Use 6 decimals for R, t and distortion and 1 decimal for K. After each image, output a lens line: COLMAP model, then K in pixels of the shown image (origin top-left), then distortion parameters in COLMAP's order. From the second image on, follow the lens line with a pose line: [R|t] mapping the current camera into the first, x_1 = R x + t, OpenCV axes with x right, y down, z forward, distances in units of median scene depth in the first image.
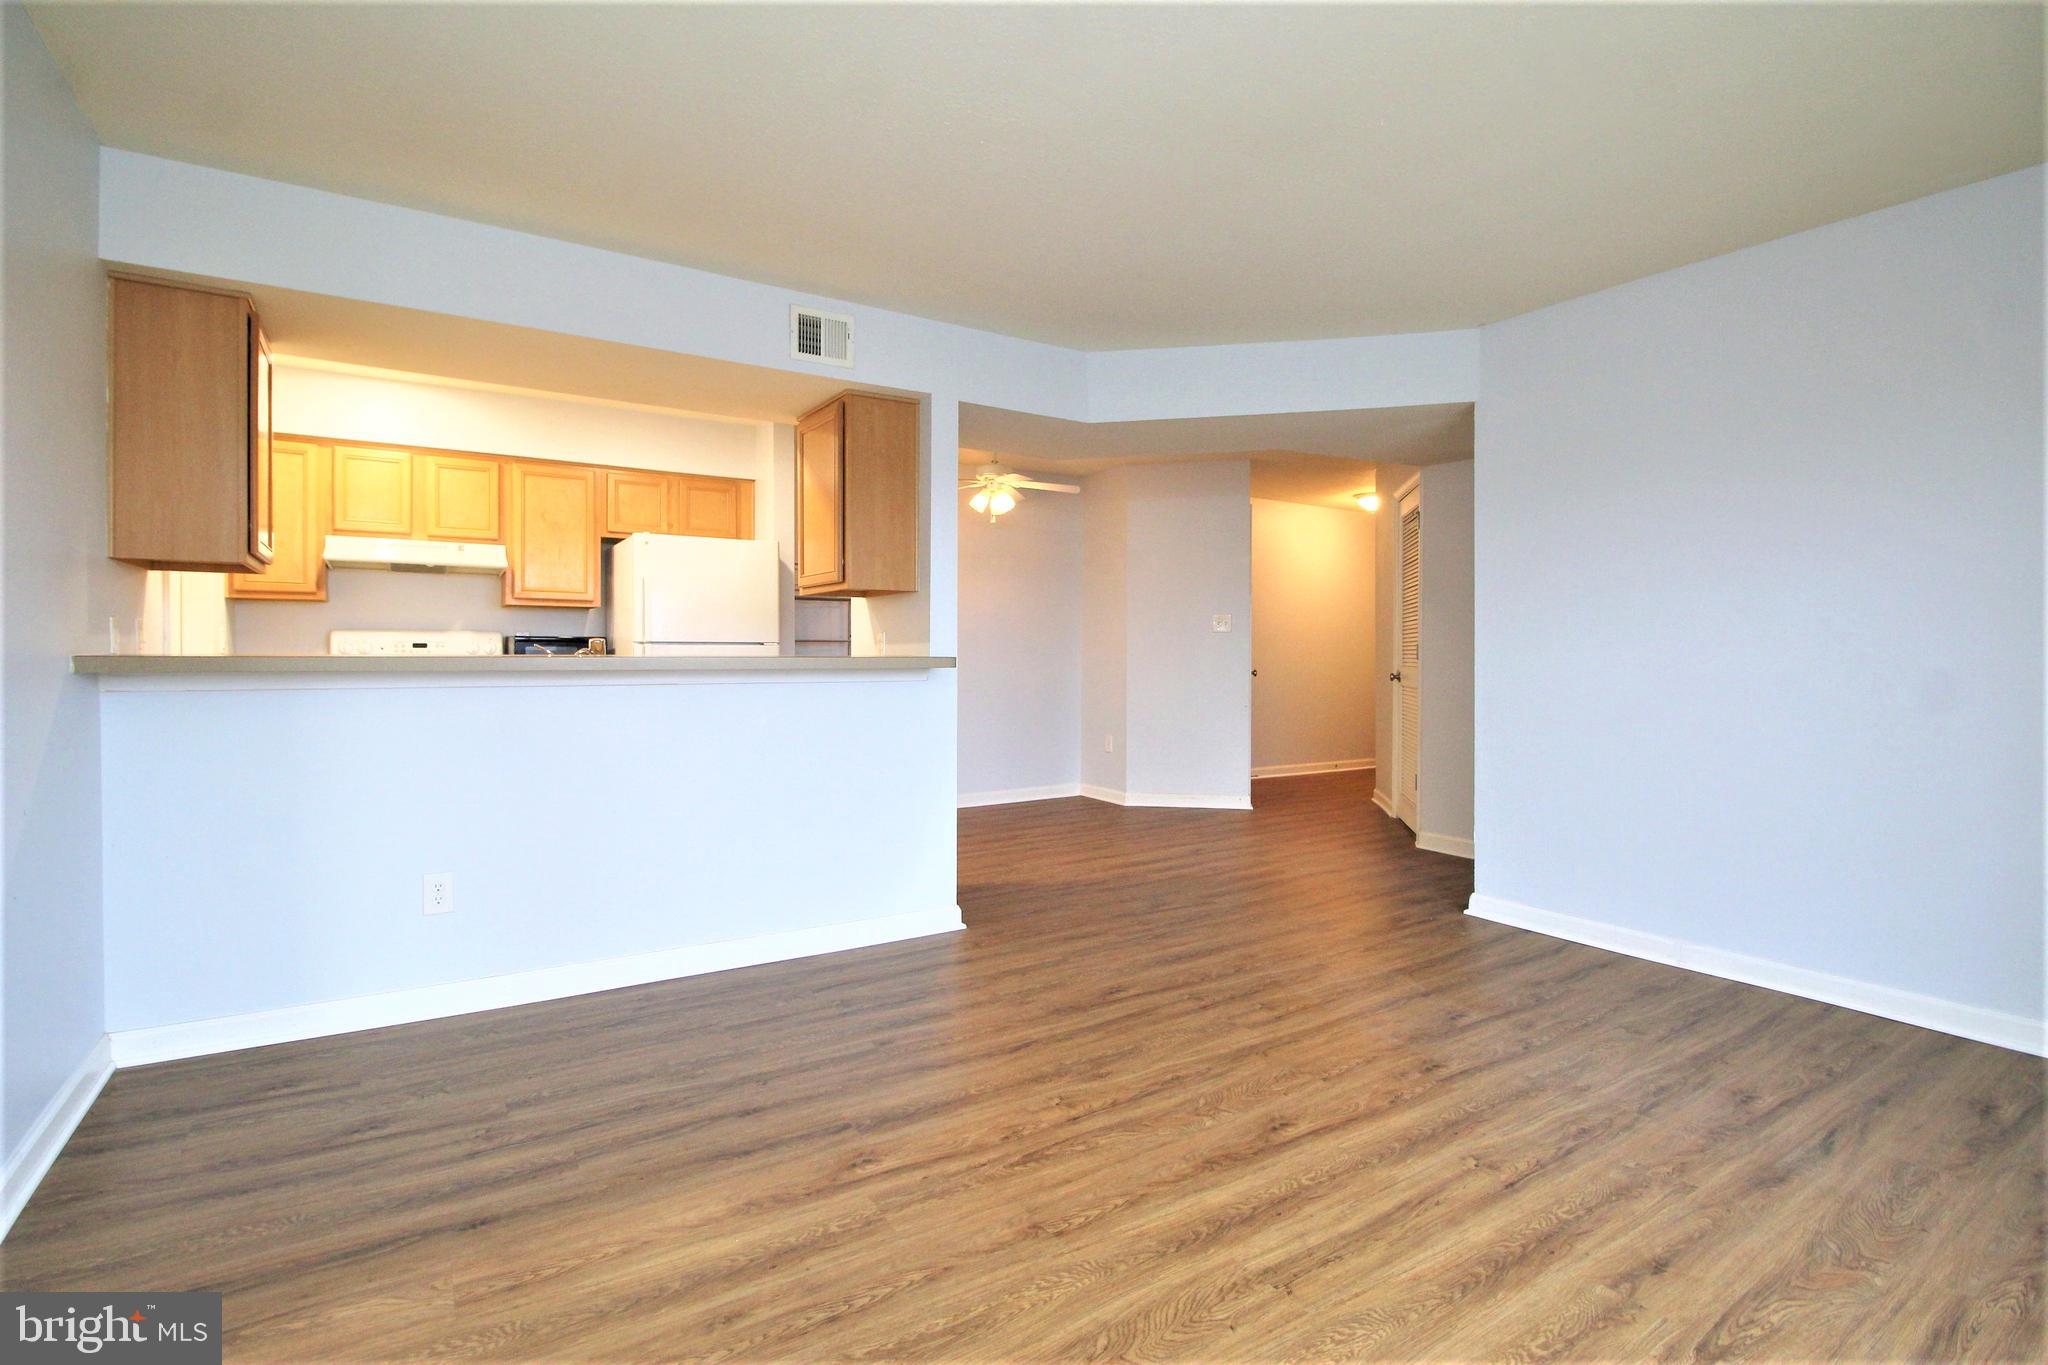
lens RADIAL K [[965.1, 0, 1019.0], [0, 965.1, 660.7], [0, 0, 1]] dist [-0.005373, -0.000618]
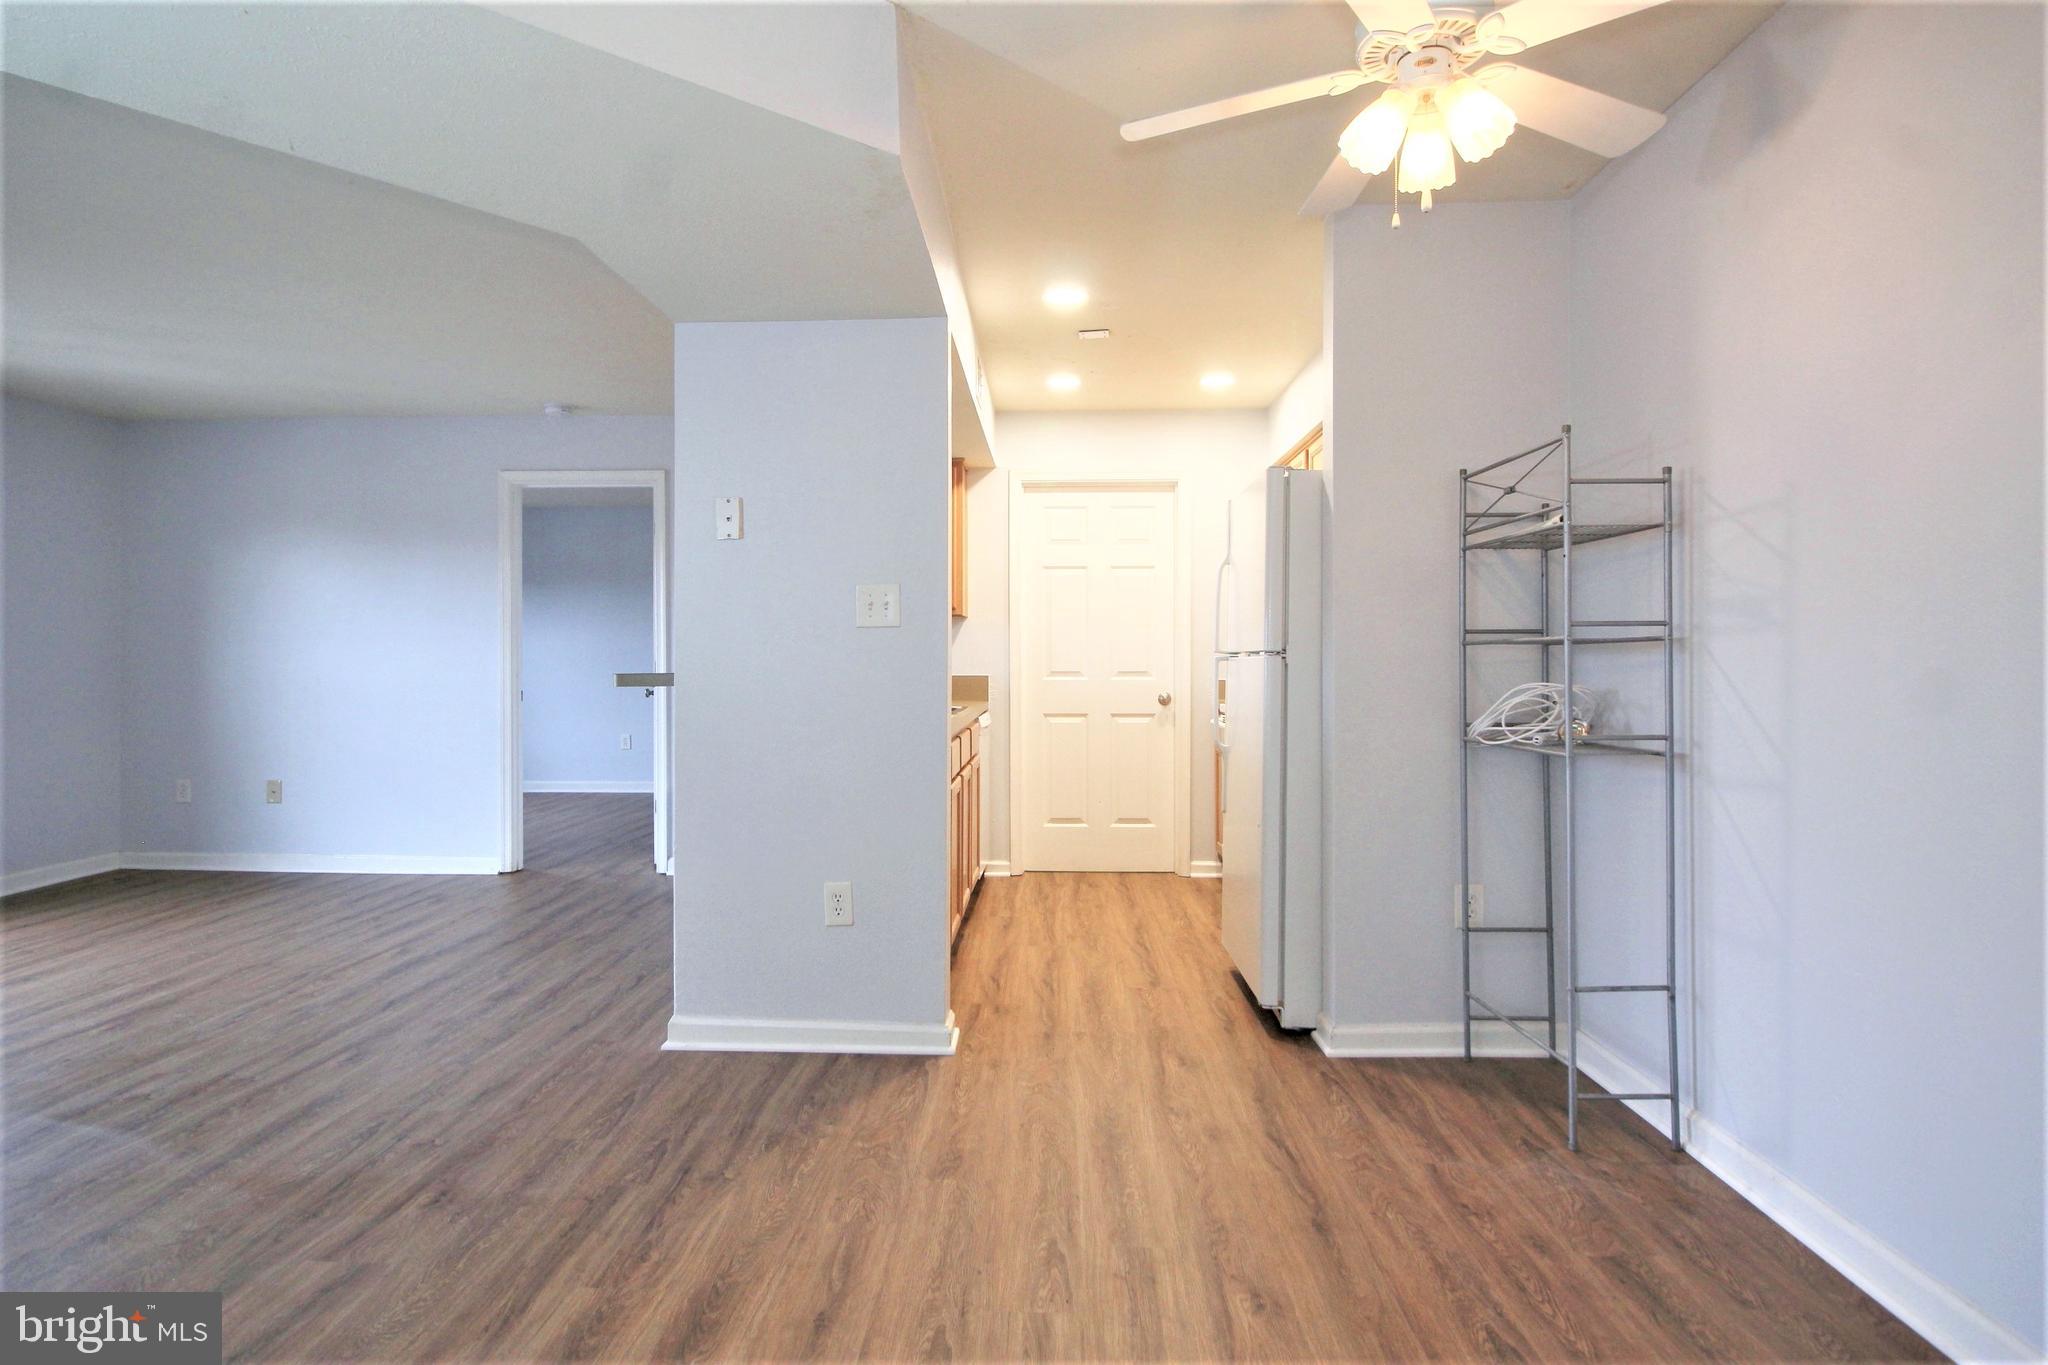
lens RADIAL K [[1096.6, 0, 1022.2], [0, 1096.6, 657.2], [0, 0, 1]] dist [0.003671, -0.014489]
pose [[-0.562846, -0.004561, -0.826549, 0.542452], [-0.007522, 0.999972, -0.000396, -0.022191], [0.826528, 0.005994, -0.562864, 1.924063]]
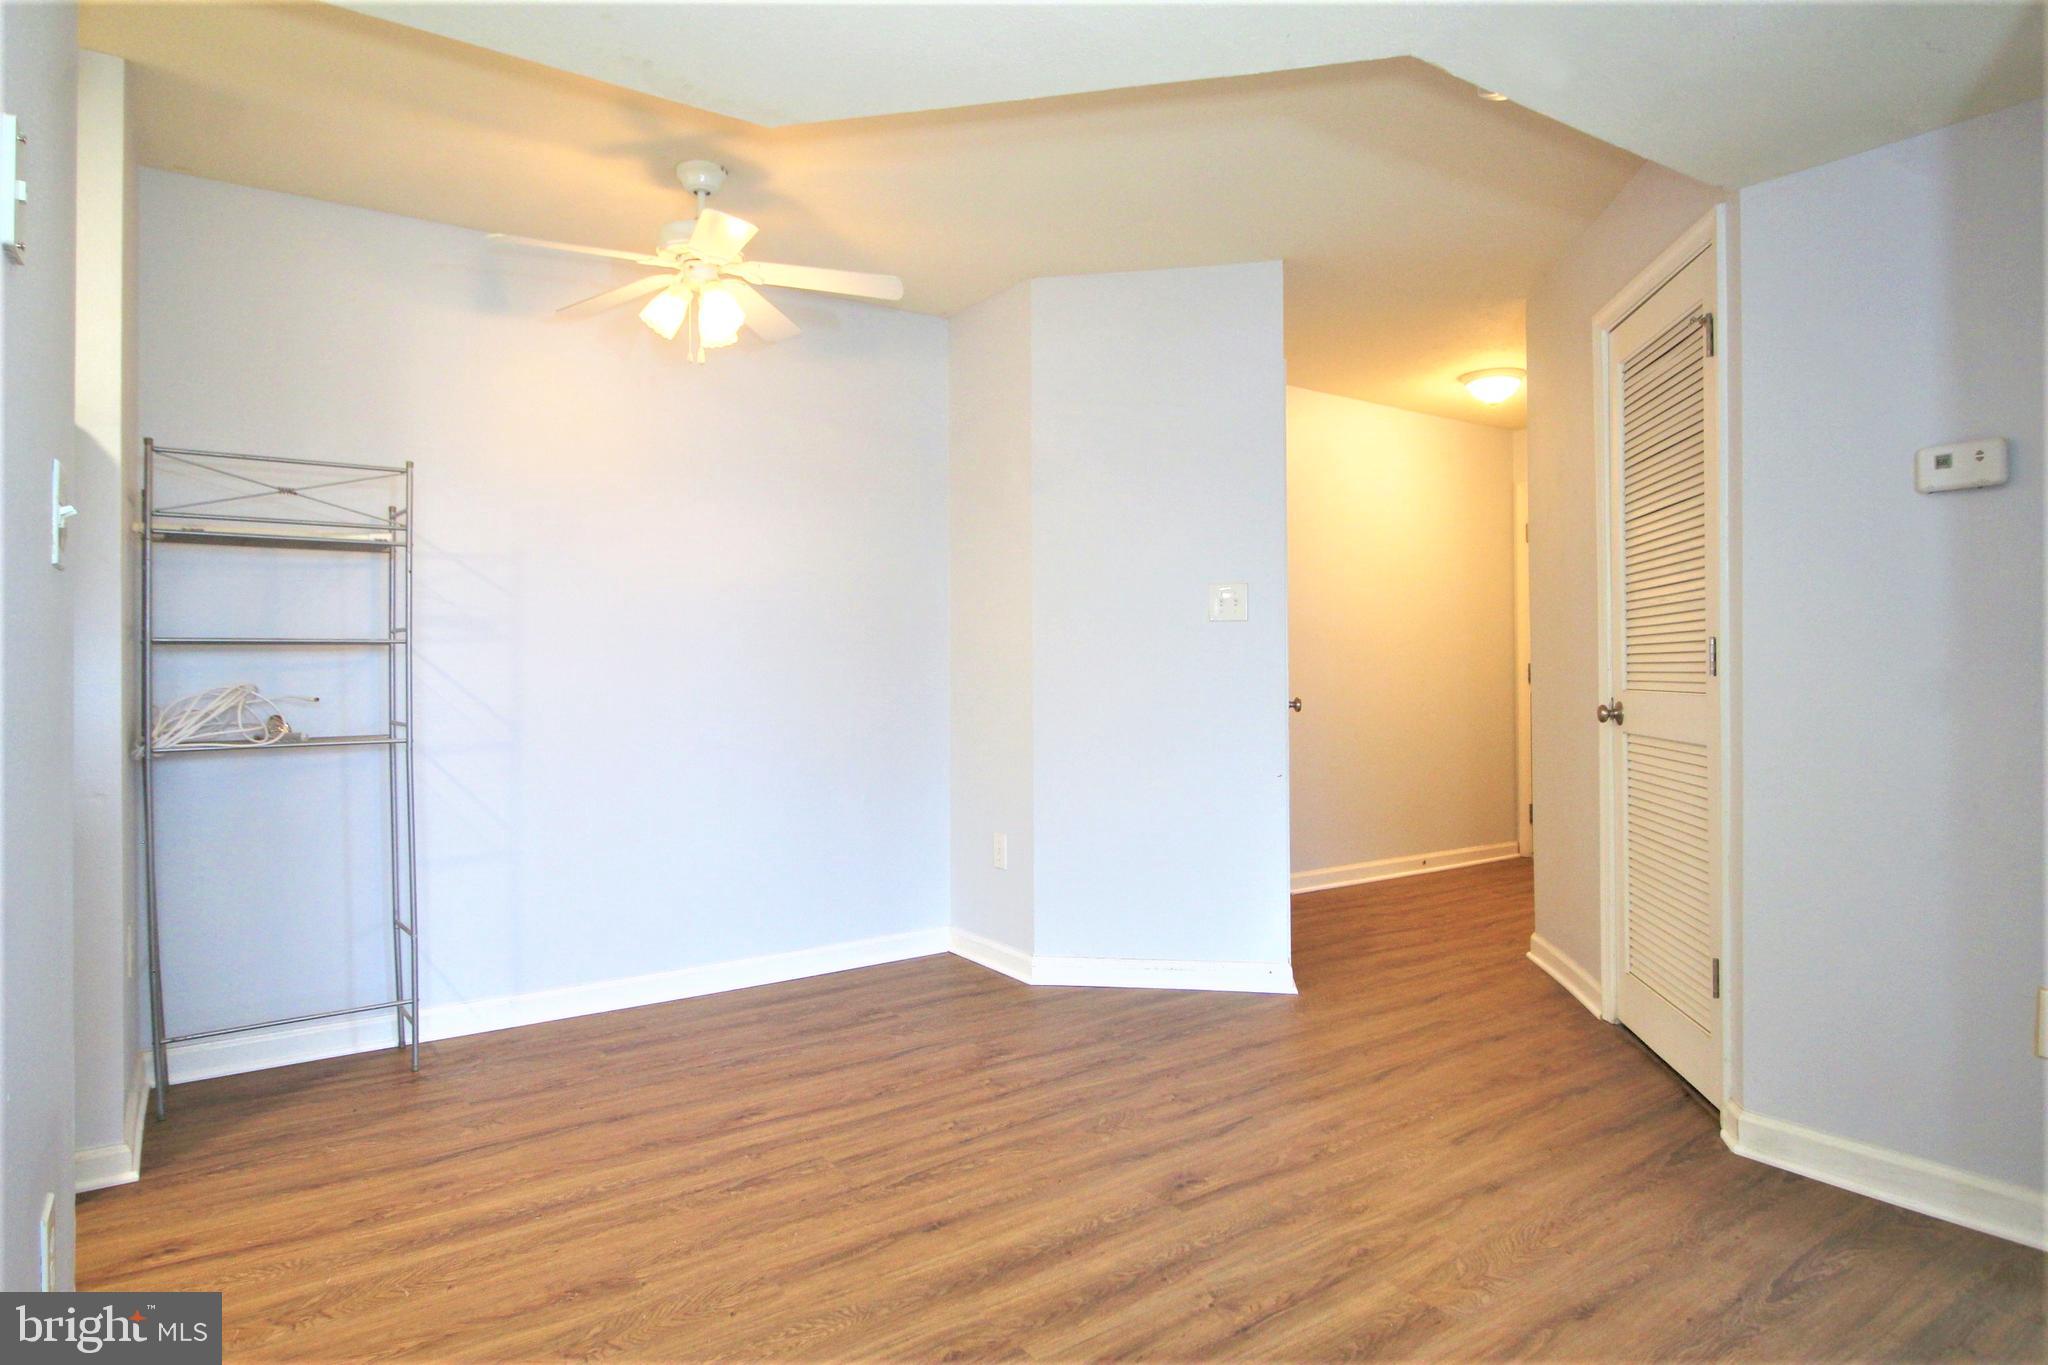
lens RADIAL K [[1173.6, 0, 1019.7], [0, 1173.6, 668.5], [0, 0, 1]] dist [-0.002720, -0.000261]
pose [[0.998759, -0.000782, 0.049807, 0.158891], [0.001306, 0.999944, -0.010487, -0.004996], [-0.049796, 0.010539, 0.998704, 0.849443]]
